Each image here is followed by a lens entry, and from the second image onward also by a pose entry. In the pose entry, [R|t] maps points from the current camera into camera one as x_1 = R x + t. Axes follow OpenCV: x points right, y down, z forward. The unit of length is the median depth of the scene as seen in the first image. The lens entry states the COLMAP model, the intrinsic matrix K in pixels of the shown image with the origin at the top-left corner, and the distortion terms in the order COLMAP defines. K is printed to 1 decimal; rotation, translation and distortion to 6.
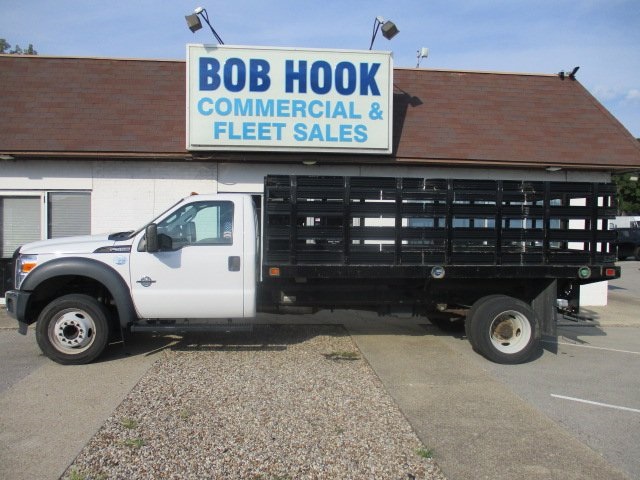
lens RADIAL K [[527.6, 0, 320.0], [0, 527.6, 241.0], [0, 0, 1]] dist [-0.014532, -0.003939]
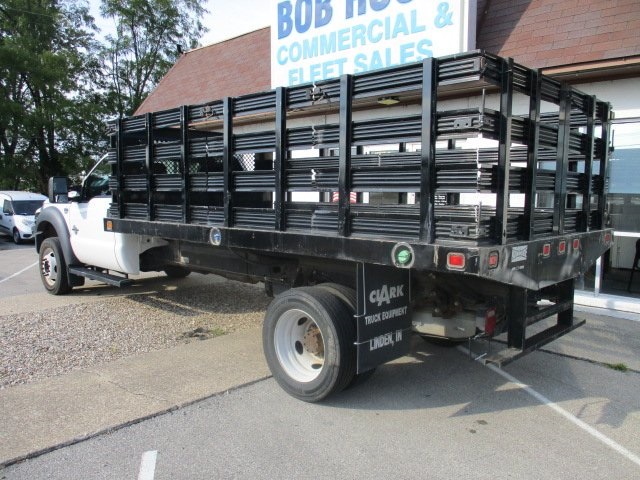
lens RADIAL K [[527.6, 0, 320.0], [0, 527.6, 237.6], [0, 0, 1]] dist [-0.014532, -0.003939]
pose [[0.670919, 0.058863, -0.739190, 0.534053], [-0.021419, 0.997967, 0.060030, 0.009890], [0.741221, -0.024443, 0.670816, 0.408736]]
